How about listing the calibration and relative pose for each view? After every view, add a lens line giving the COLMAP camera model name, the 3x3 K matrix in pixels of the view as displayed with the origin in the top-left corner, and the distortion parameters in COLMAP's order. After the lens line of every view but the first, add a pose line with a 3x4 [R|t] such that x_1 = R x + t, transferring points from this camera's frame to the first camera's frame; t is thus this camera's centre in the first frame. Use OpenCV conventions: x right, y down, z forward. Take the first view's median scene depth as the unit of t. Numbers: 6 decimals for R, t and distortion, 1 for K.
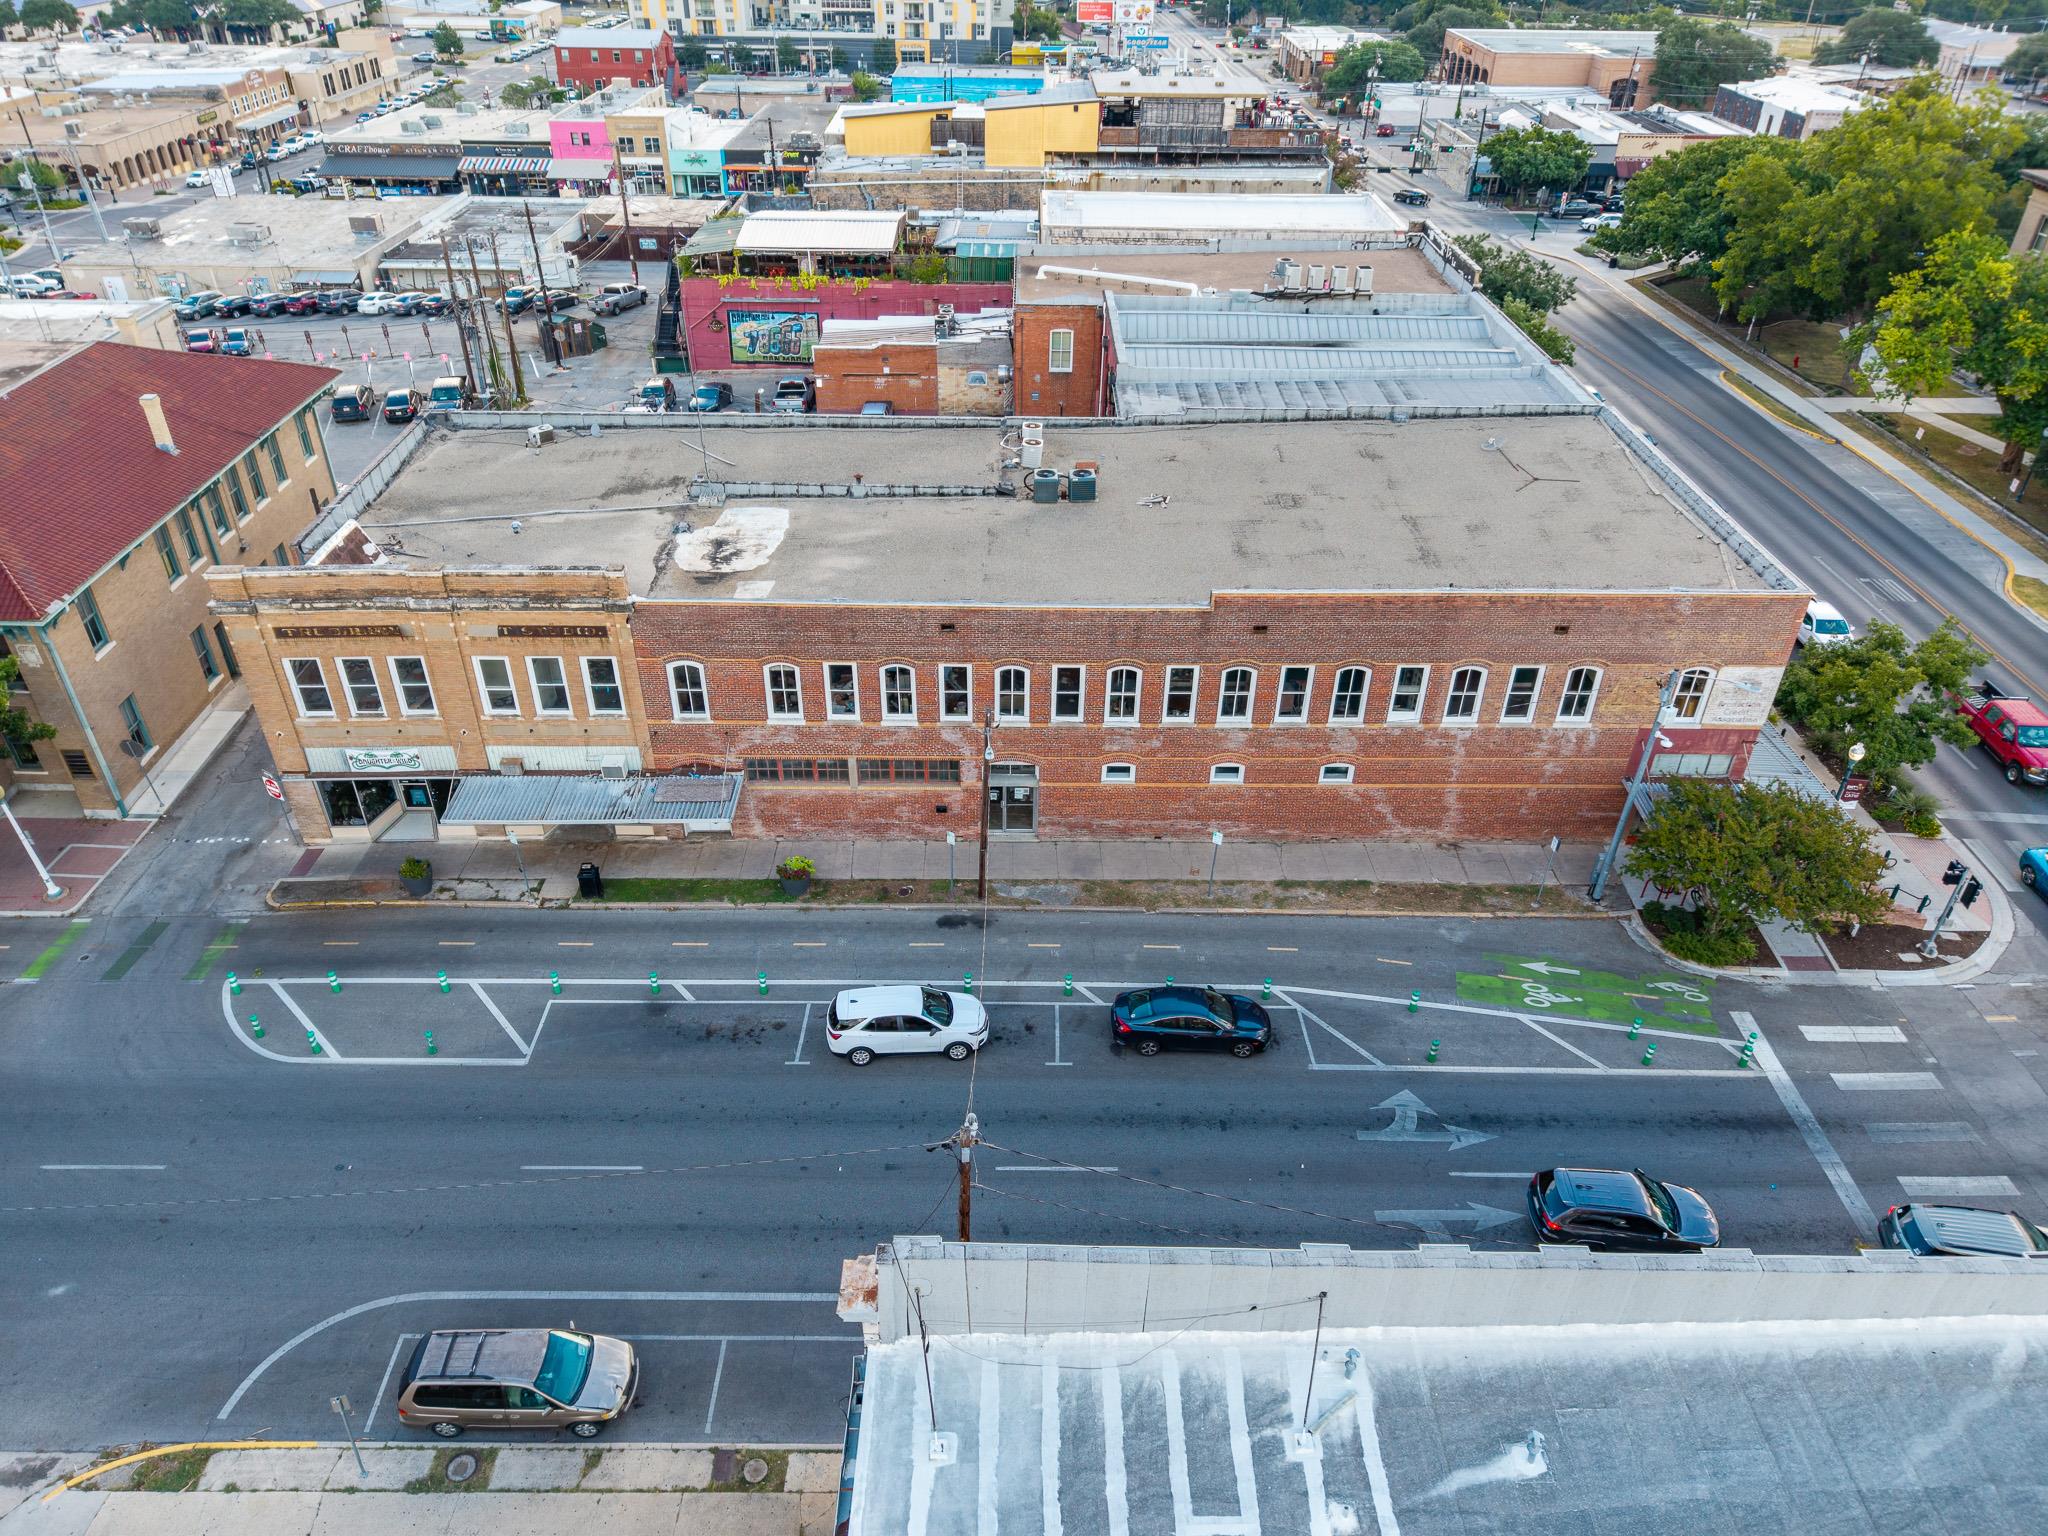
lens RADIAL K [[1385.4, 0, 1024.0], [0, 1385.4, 768.0], [0, 0, 1]] dist [0.019397, -0.006000]
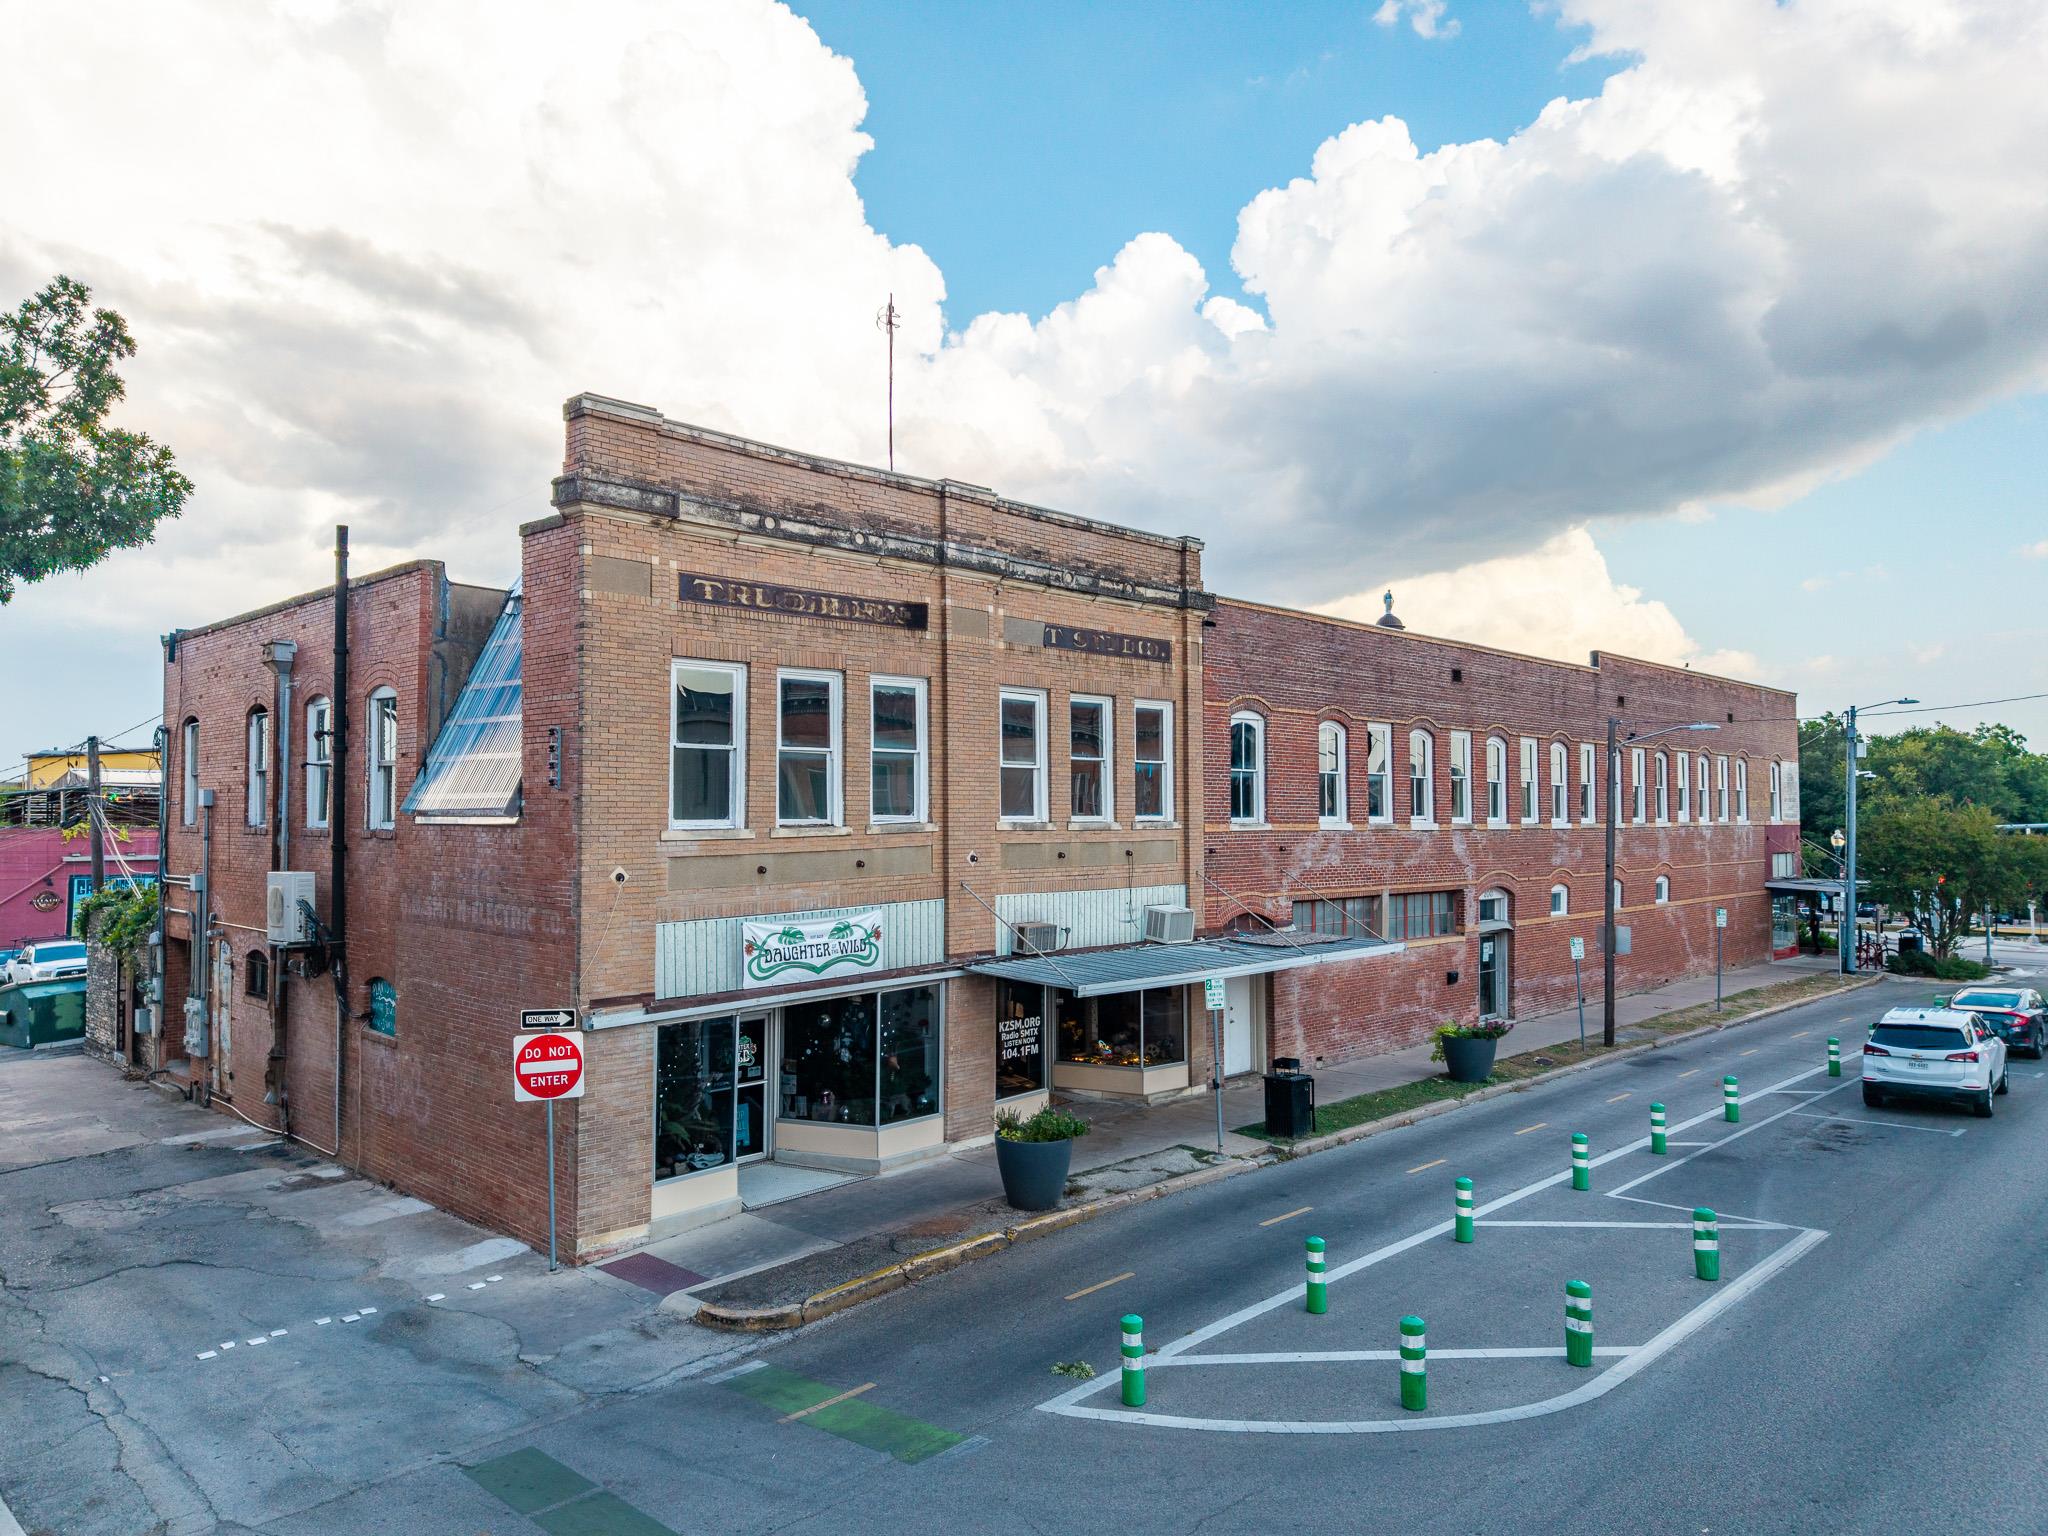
lens RADIAL K [[1378.3, 0, 1024.0], [0, 1378.3, 768.0], [0, 0, 1]] dist [0.049282, -0.063801]
pose [[0.702271, 0.015219, 0.711747, -0.714875], [0.404239, 0.814438, -0.416271, 0.148964], [-0.586009, 0.580051, 0.565804, 0.700530]]
